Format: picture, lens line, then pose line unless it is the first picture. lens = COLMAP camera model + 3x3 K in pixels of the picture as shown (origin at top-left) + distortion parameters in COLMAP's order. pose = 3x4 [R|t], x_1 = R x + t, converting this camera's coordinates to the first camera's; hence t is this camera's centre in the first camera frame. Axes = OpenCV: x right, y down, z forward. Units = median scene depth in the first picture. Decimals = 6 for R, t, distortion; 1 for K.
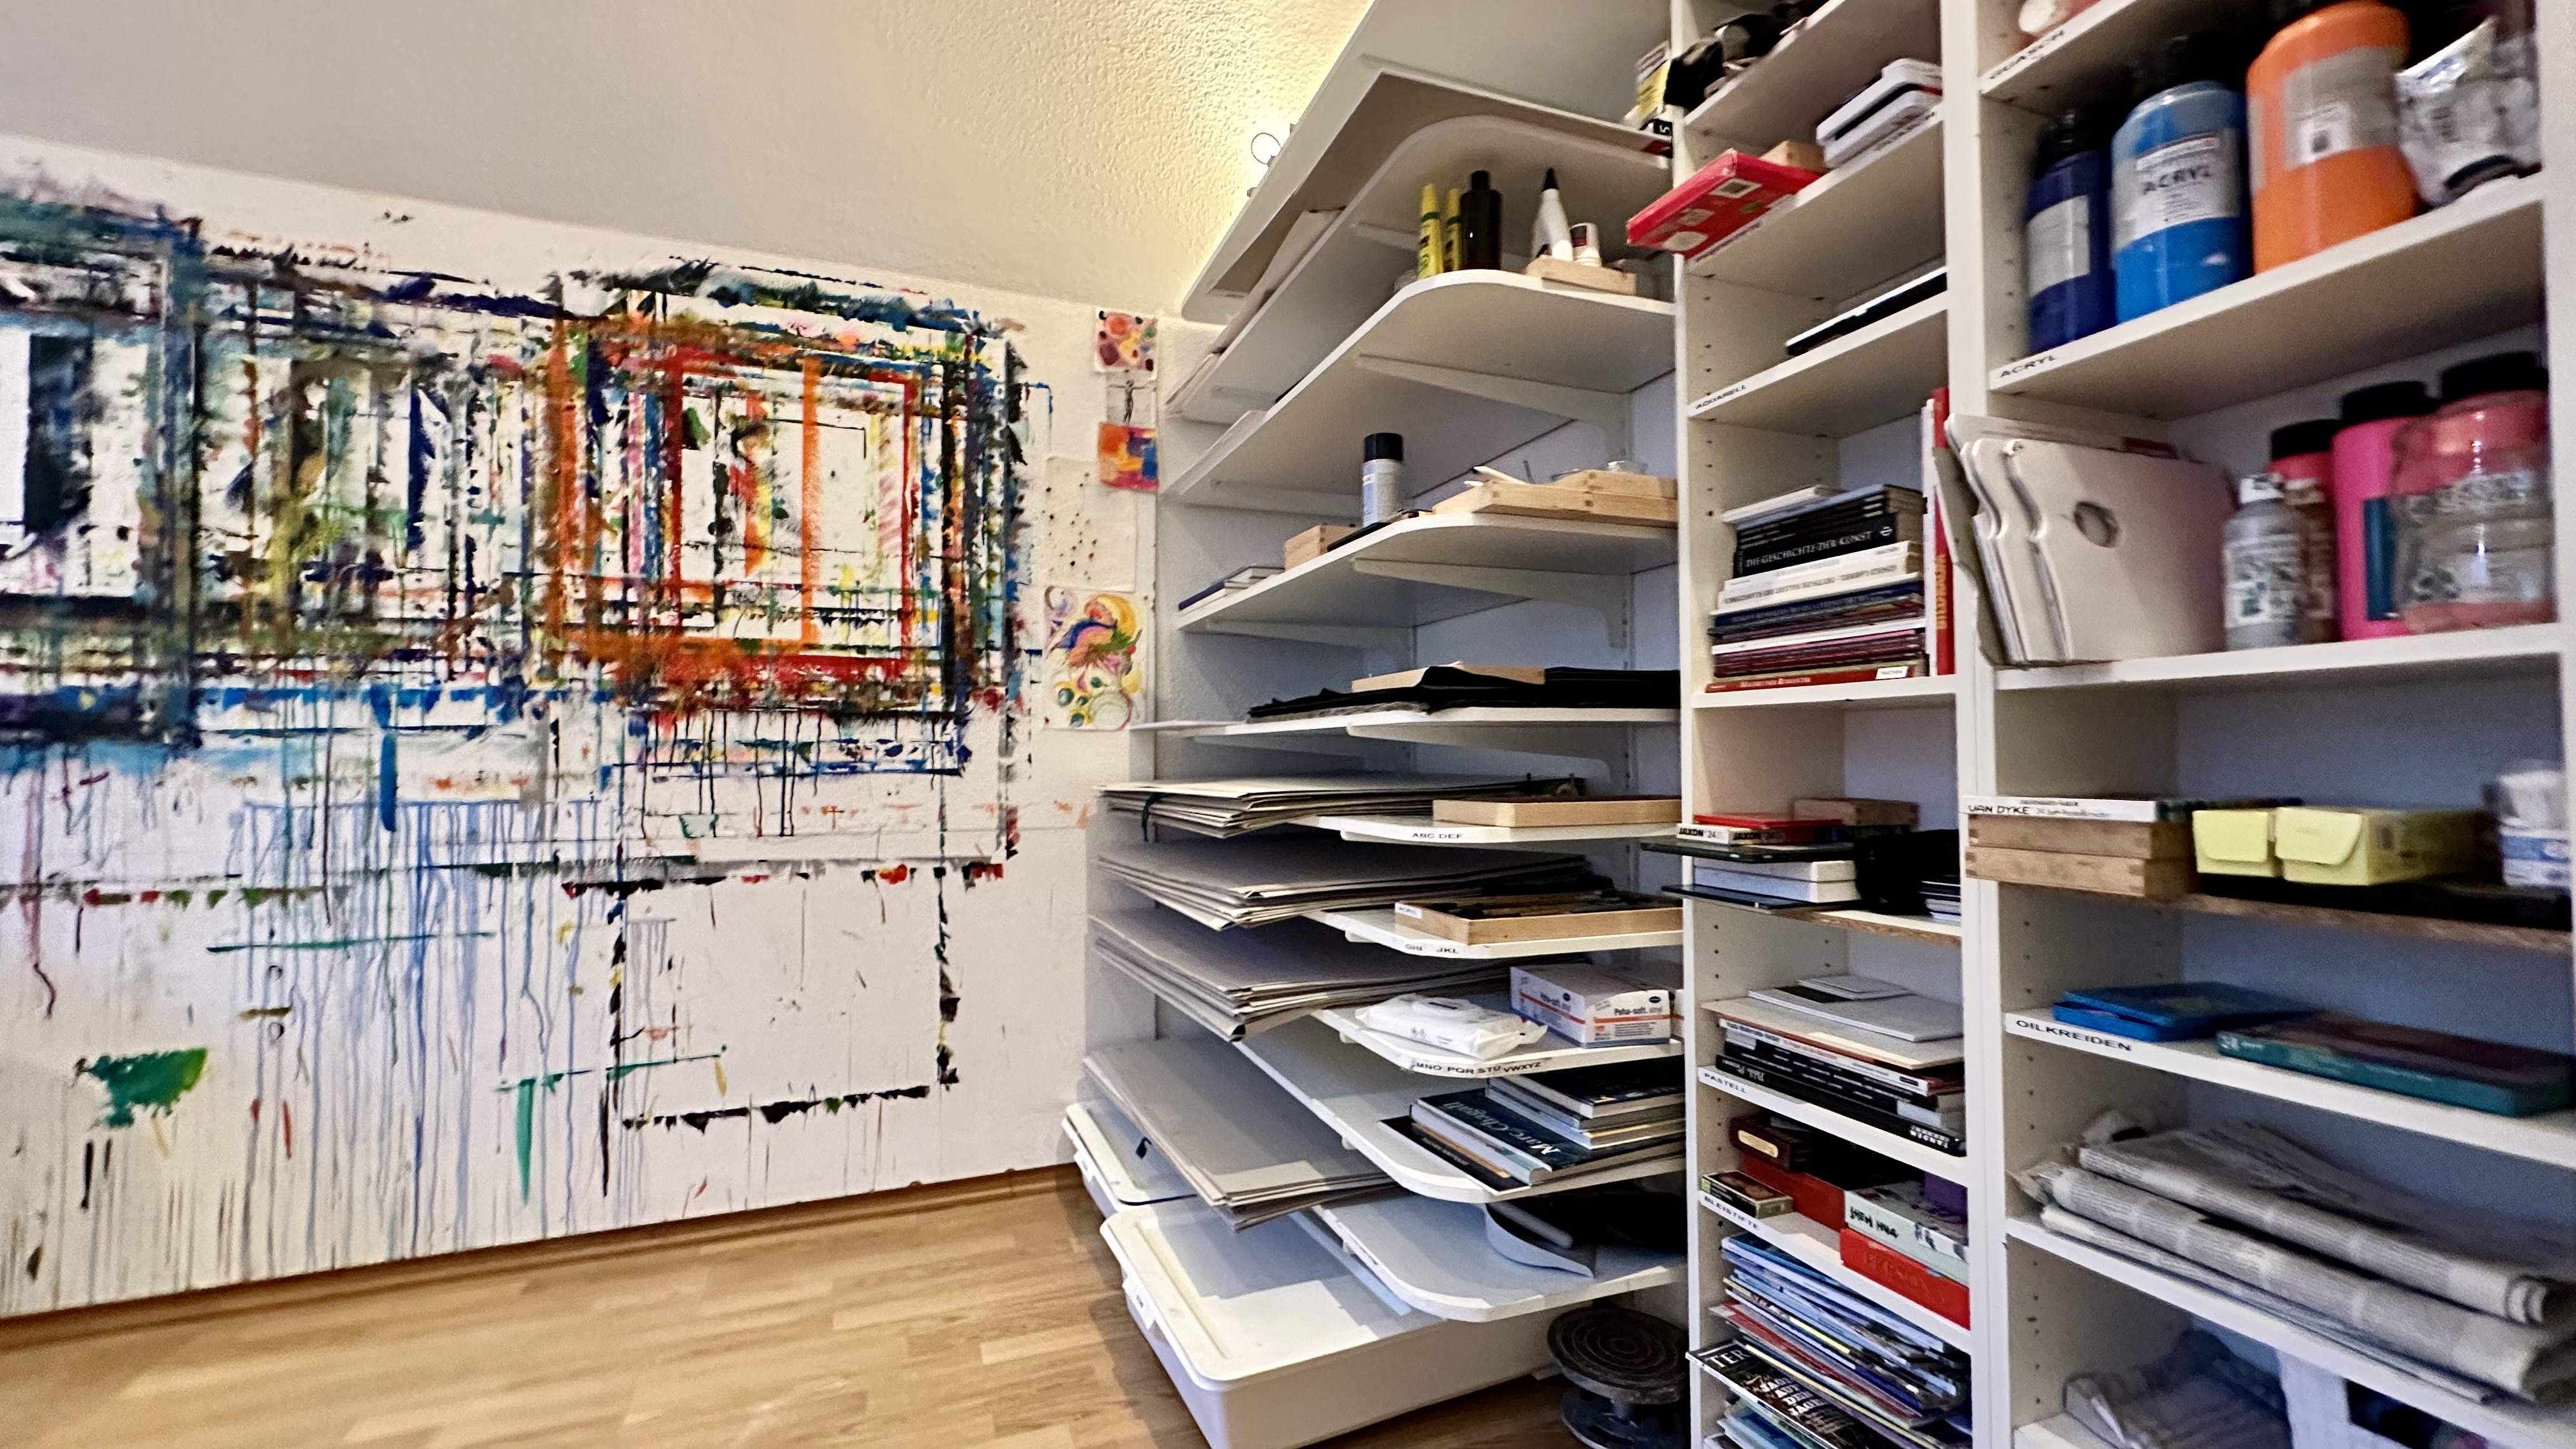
lens RADIAL K [[1040.9, 0, 1278.4], [0, 1040.9, 723.7], [0, 0, 1]] dist [-0.002541, -0.000620]
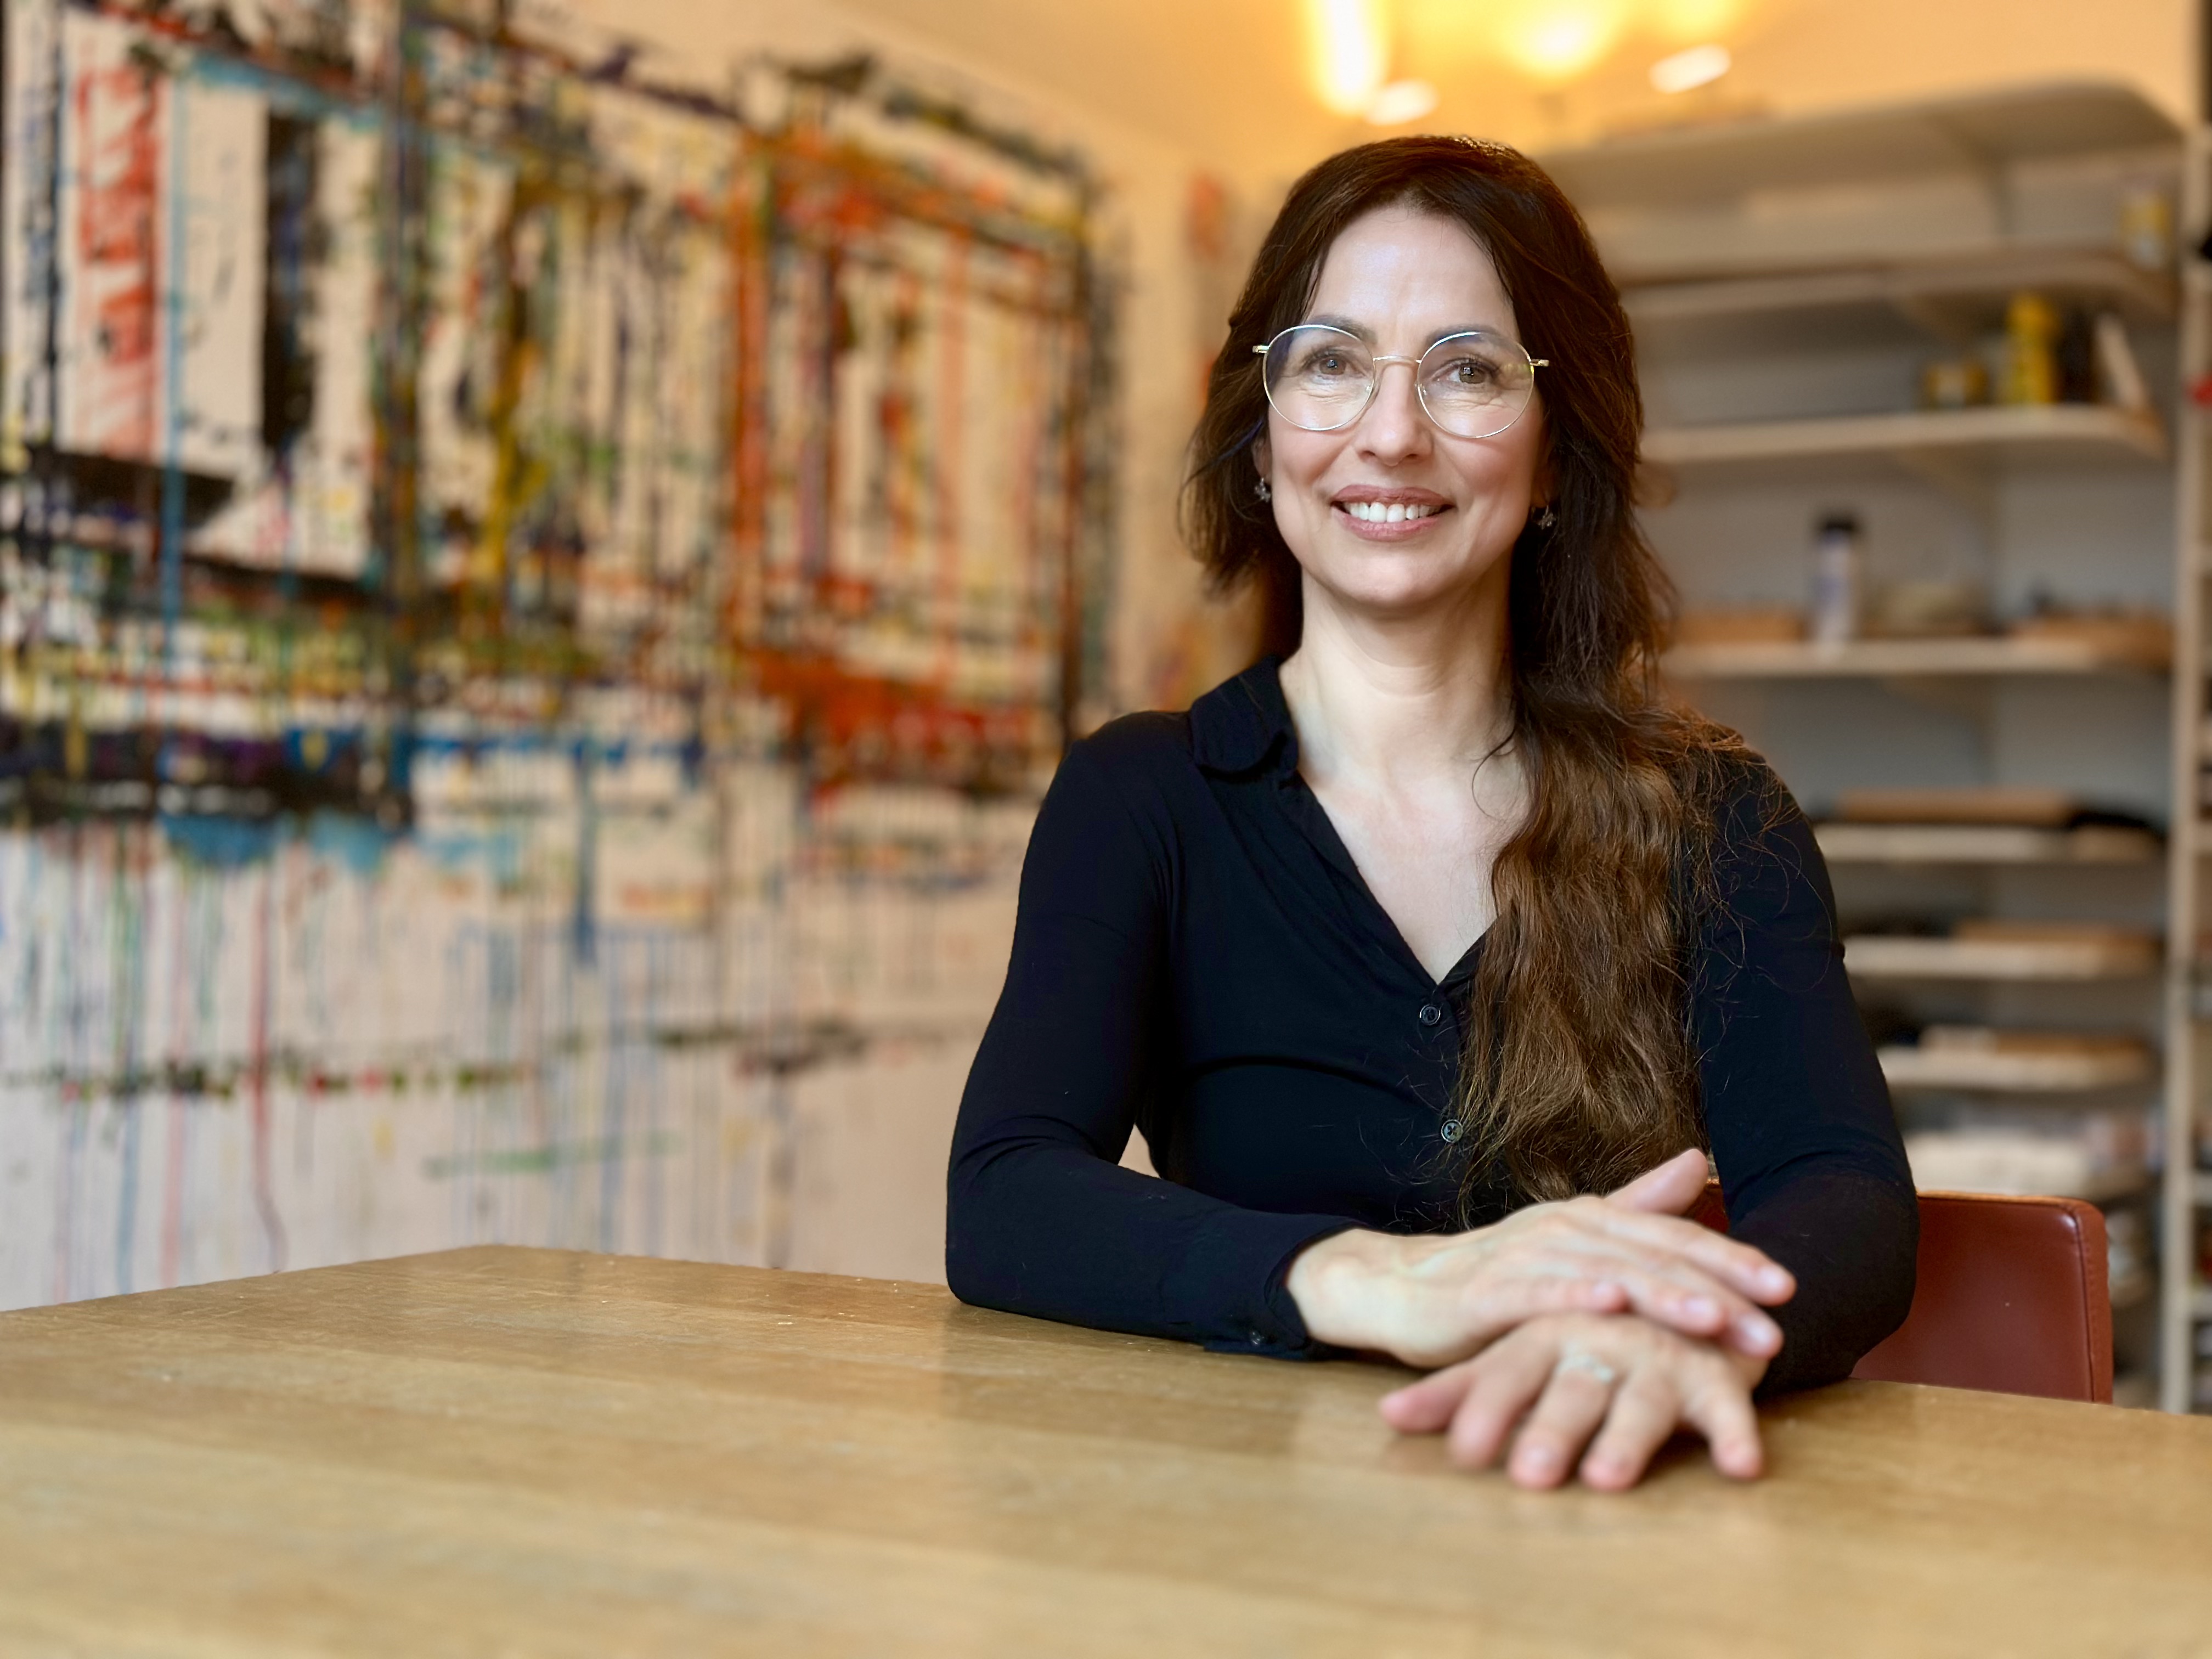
lens RADIAL K [[3119.0, 0, 1107.0], [0, 3119.0, 834.3], [0, 0, 1]] dist [0.115263, 0.000000]
pose [[0.792214, 0.028045, 0.609598, -1.725129], [-0.045134, 0.998900, 0.012699, -0.014435], [-0.608571, -0.037574, 0.792609, -0.628655]]
